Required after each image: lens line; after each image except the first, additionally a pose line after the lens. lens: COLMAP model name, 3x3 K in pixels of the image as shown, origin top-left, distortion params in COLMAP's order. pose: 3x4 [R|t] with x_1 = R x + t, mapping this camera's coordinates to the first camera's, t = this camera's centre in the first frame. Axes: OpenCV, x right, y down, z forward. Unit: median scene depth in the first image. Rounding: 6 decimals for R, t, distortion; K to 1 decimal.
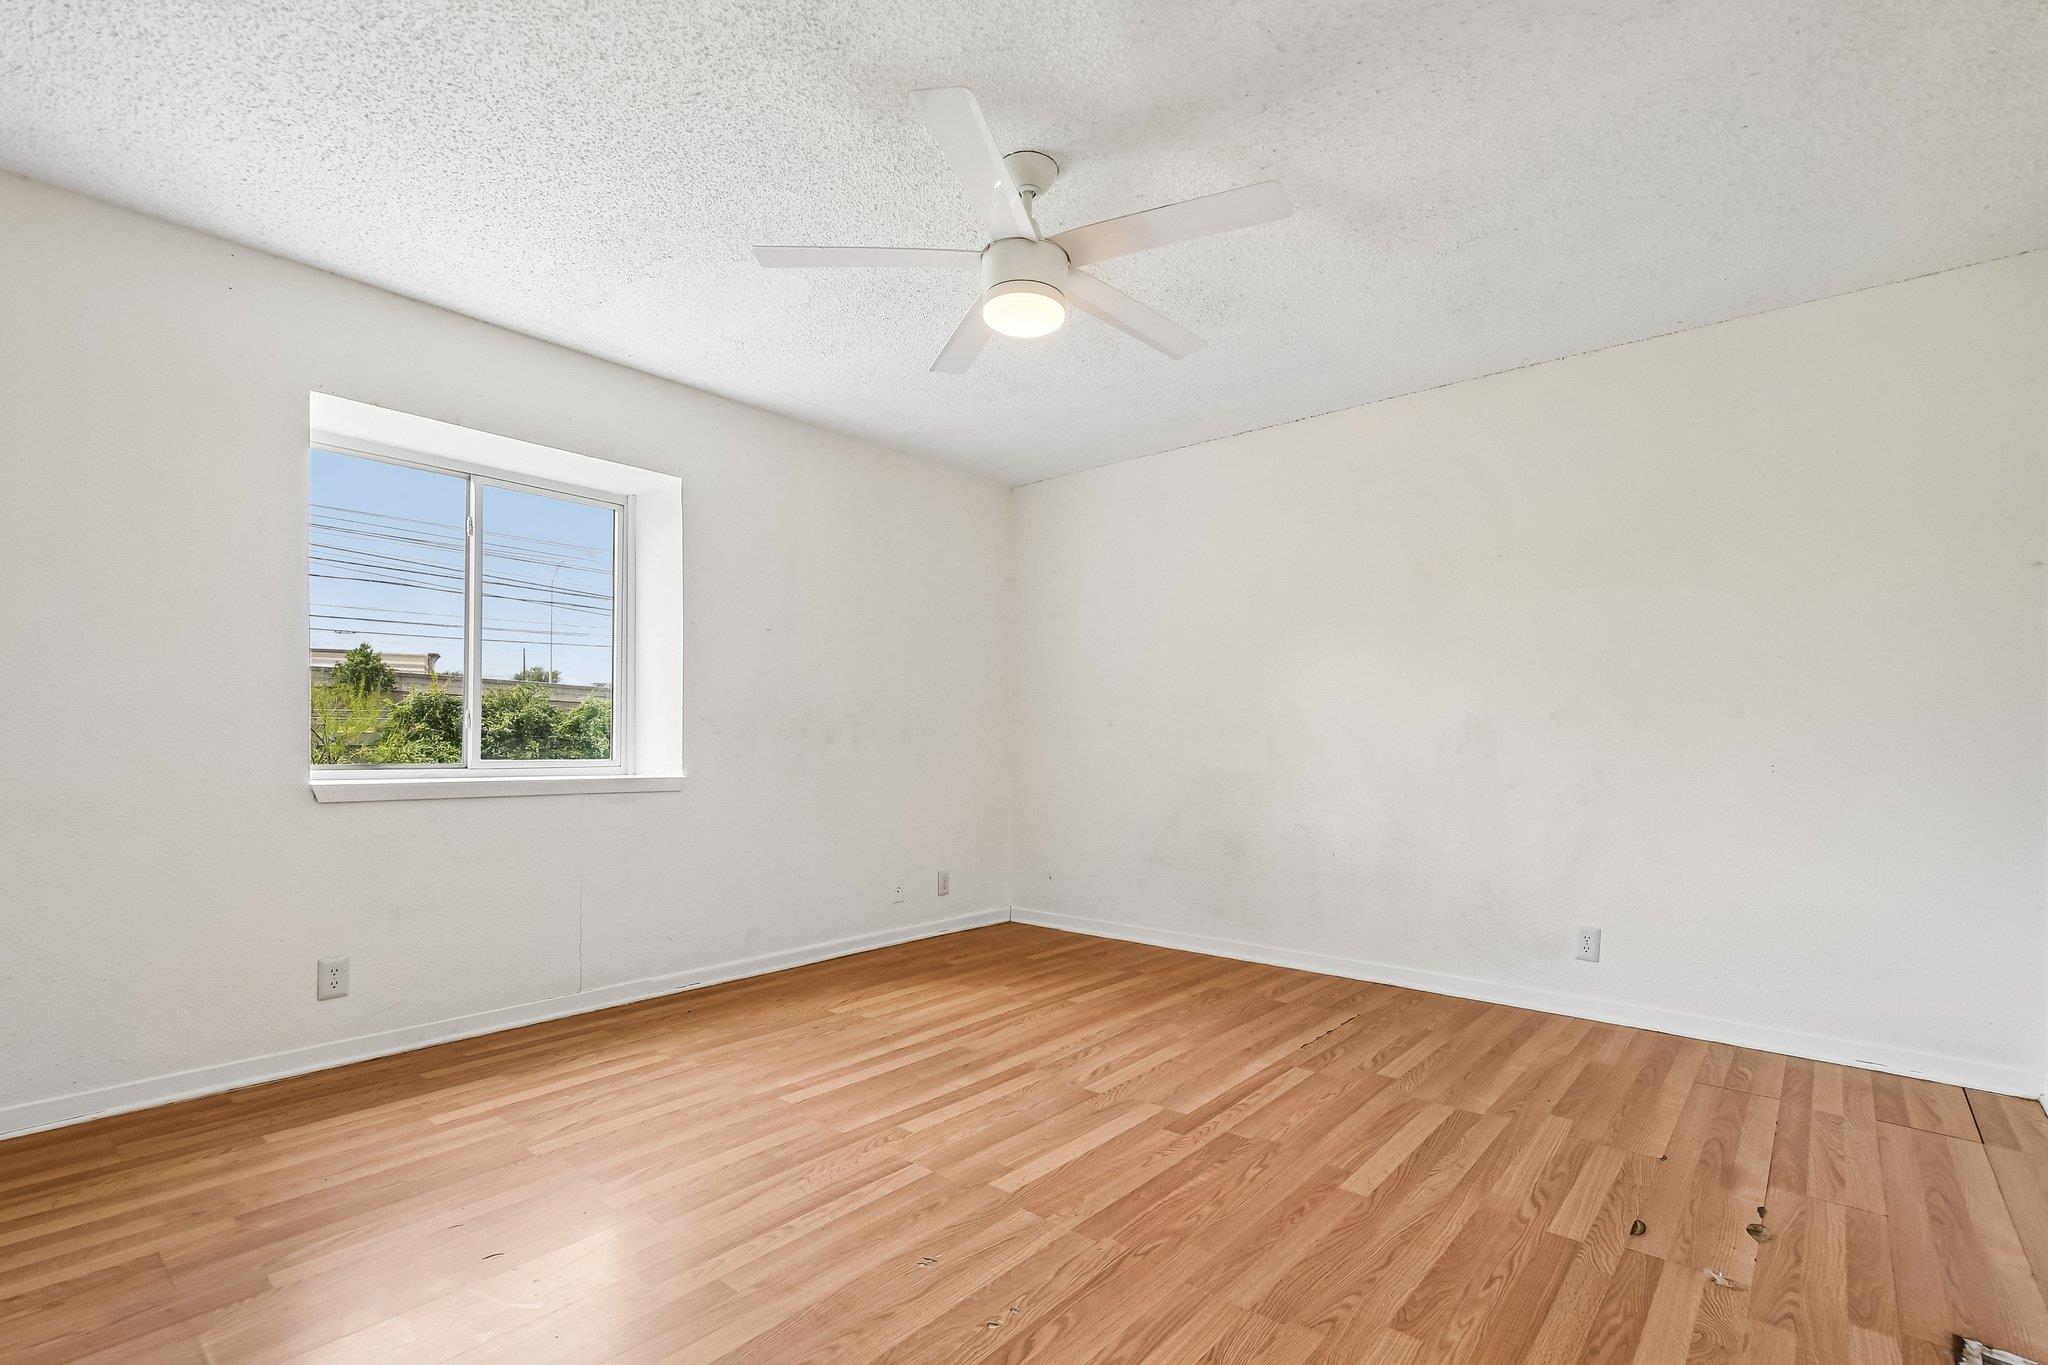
lens RADIAL K [[913.6, 0, 1022.0], [0, 913.6, 749.7], [0, 0, 1]] dist [0.013224, -0.000898]
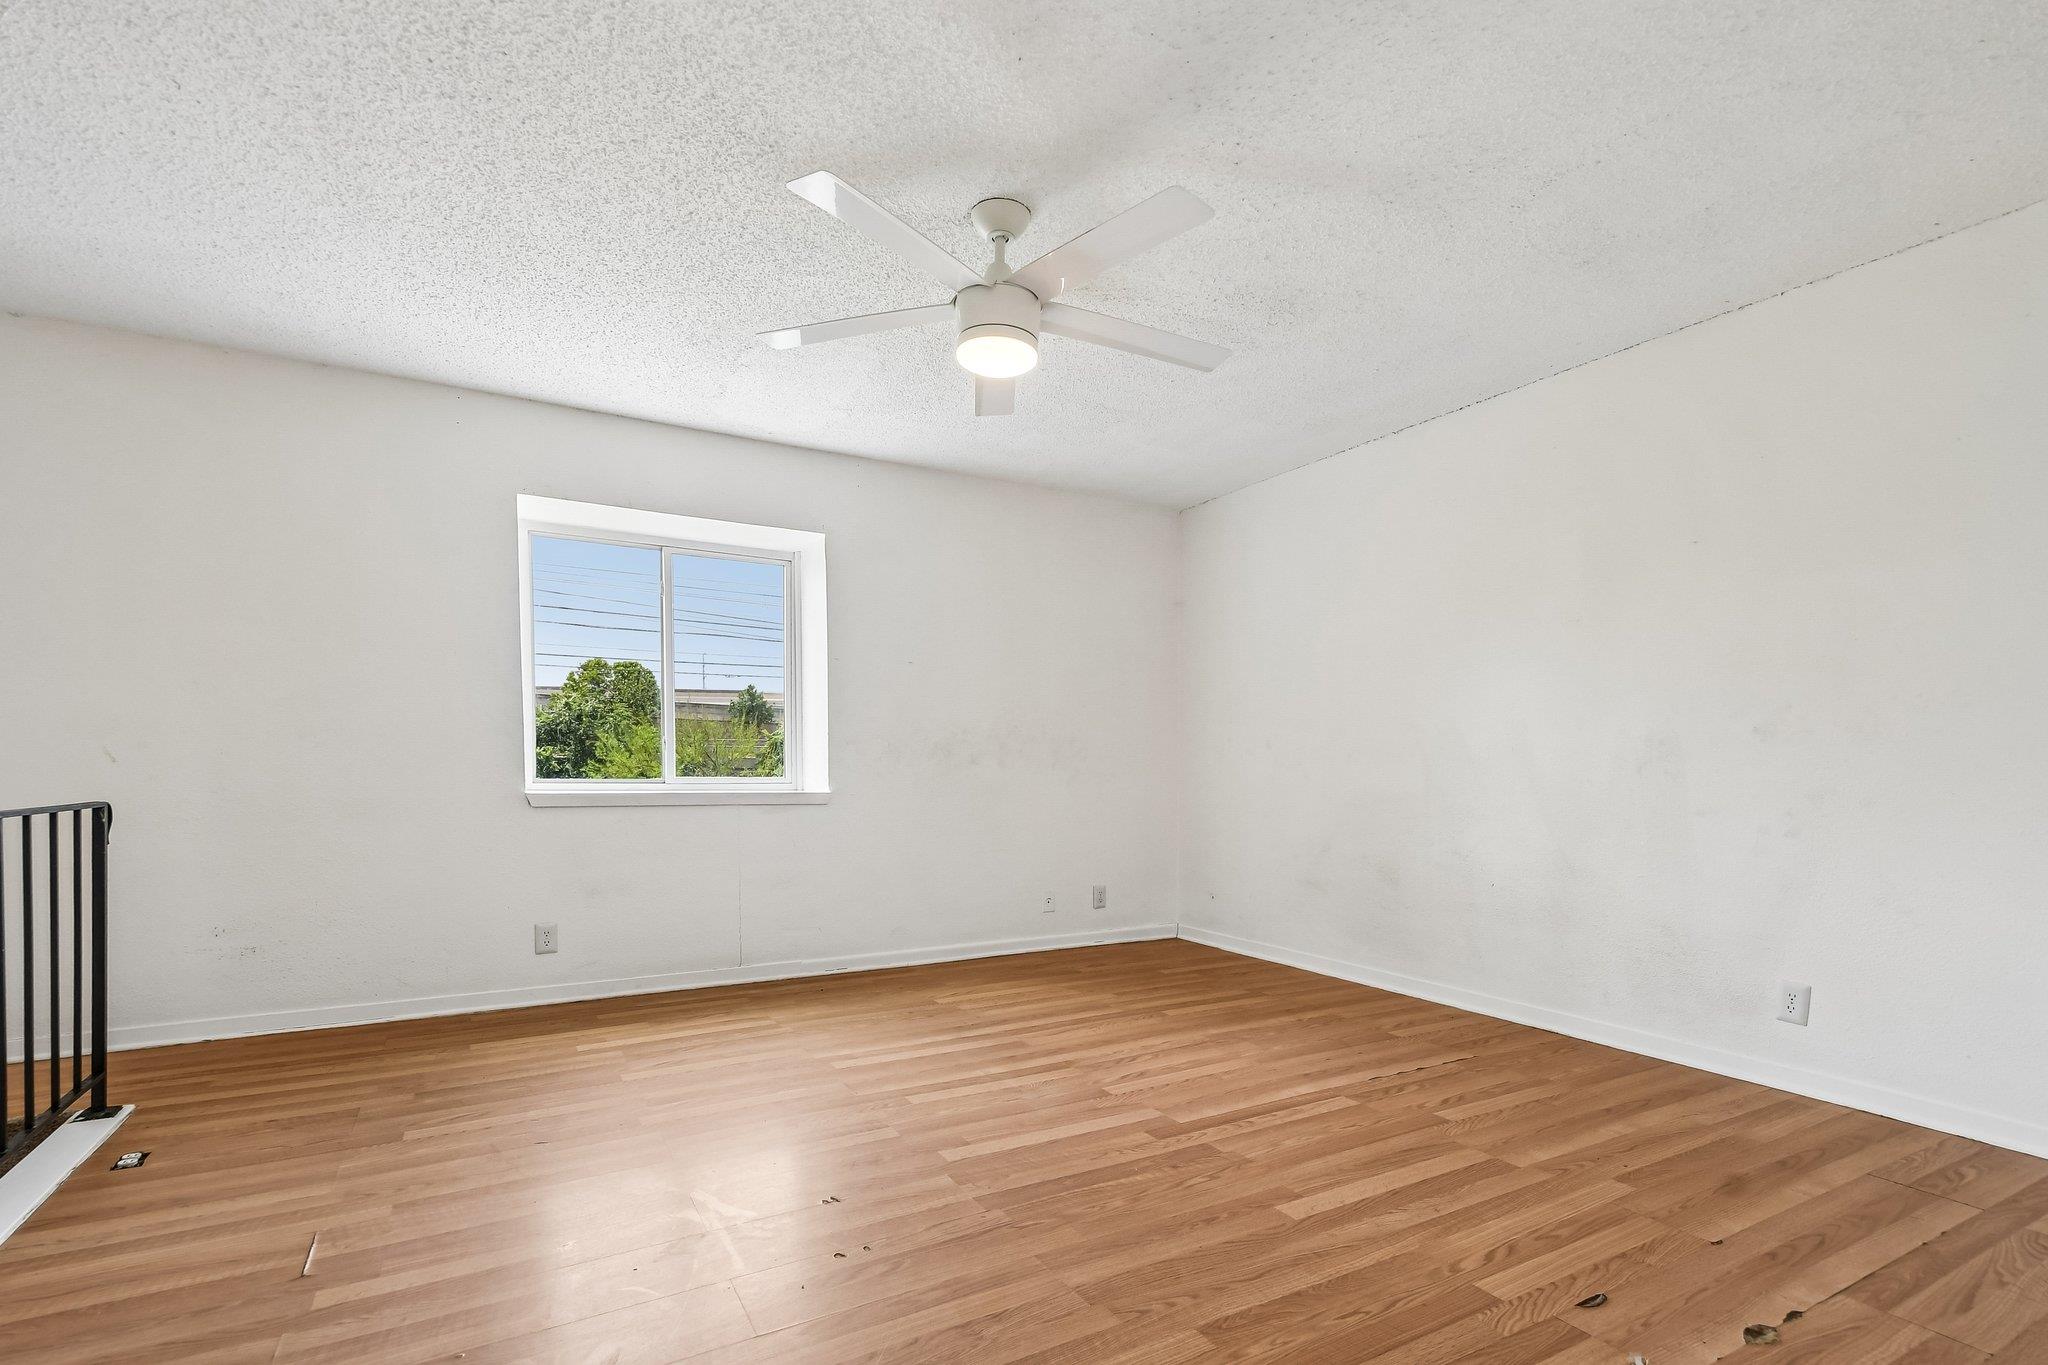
lens RADIAL K [[887.2, 0, 1027.2], [0, 887.2, 806.8], [0, 0, 1]] dist [0.013233, -0.000328]
pose [[0.945543, 0.015092, -0.325147, 0.296212], [-0.002911, 0.999277, 0.037918, 0.005999], [0.325484, -0.034907, 0.944903, 0.012645]]
